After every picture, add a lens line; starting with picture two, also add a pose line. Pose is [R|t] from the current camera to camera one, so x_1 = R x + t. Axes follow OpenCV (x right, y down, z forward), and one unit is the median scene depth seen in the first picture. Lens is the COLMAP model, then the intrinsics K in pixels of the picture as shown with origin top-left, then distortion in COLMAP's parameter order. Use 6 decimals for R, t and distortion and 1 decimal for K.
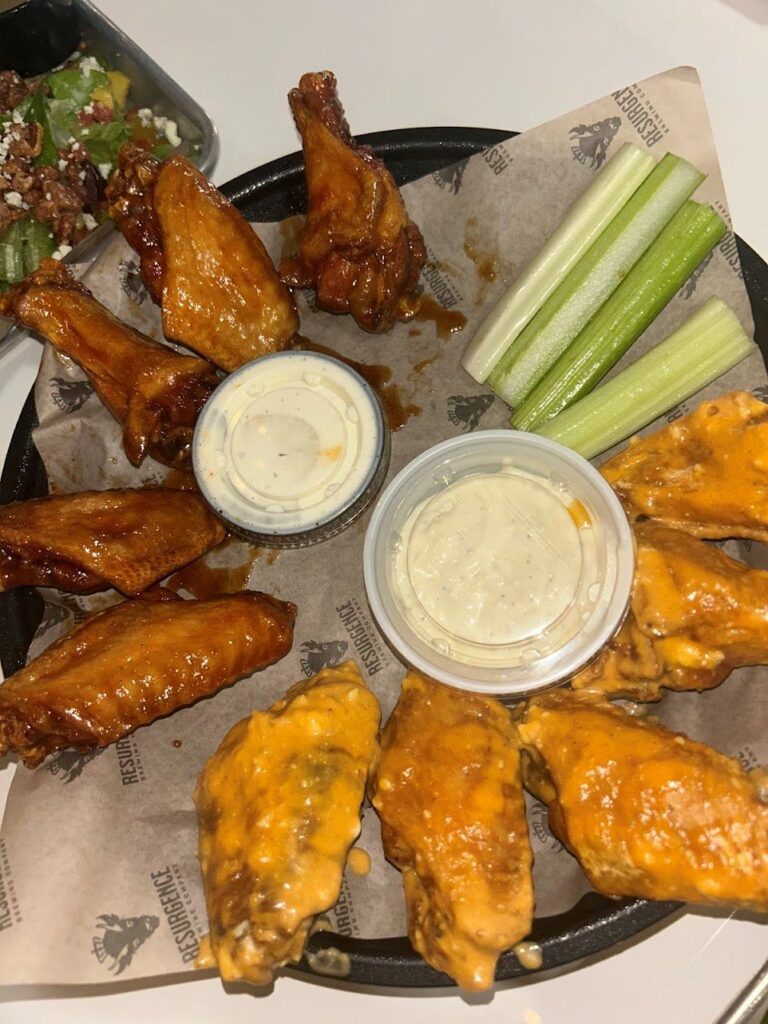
lens RADIAL K [[772.5, 0, 384.0], [0, 772.5, 512.0], [0, 0, 1]] dist [0.002915, -0.059656]
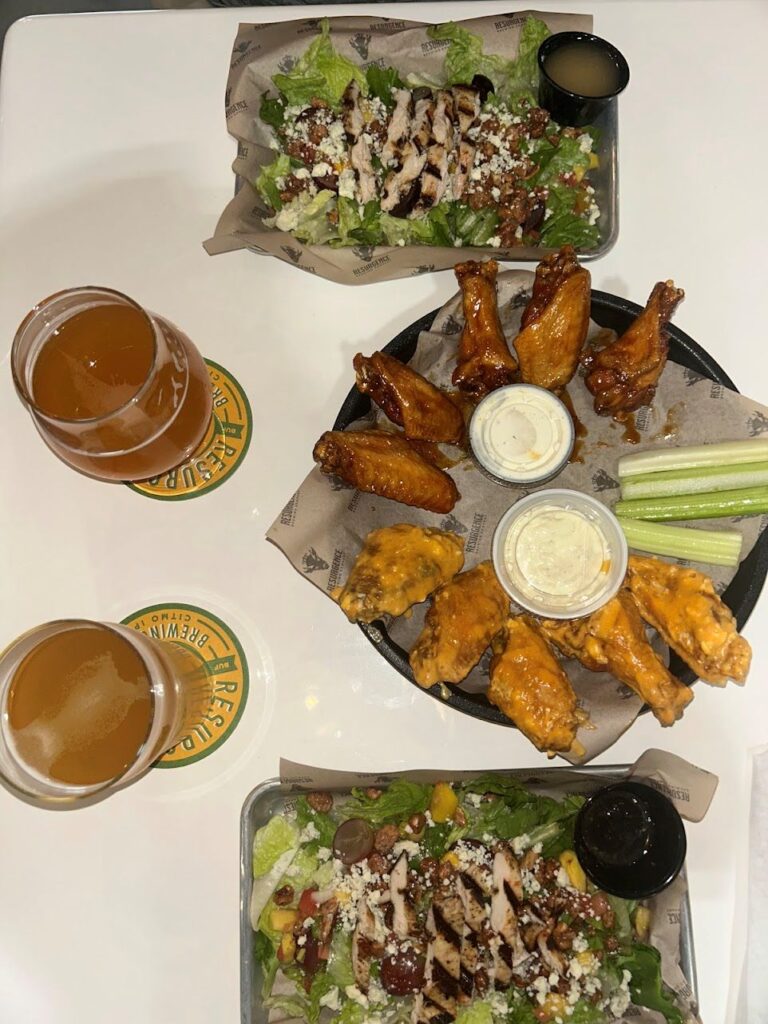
lens RADIAL K [[851.0, 0, 384.0], [0, 851.0, 512.0], [0, 0, 1]] dist [0.109692, -0.403780]
pose [[0.729958, 0.683157, 0.021415, -0.286705], [-0.677896, 0.719624, 0.150331, -0.039161], [0.087289, -0.124253, 0.988404, -1.135252]]
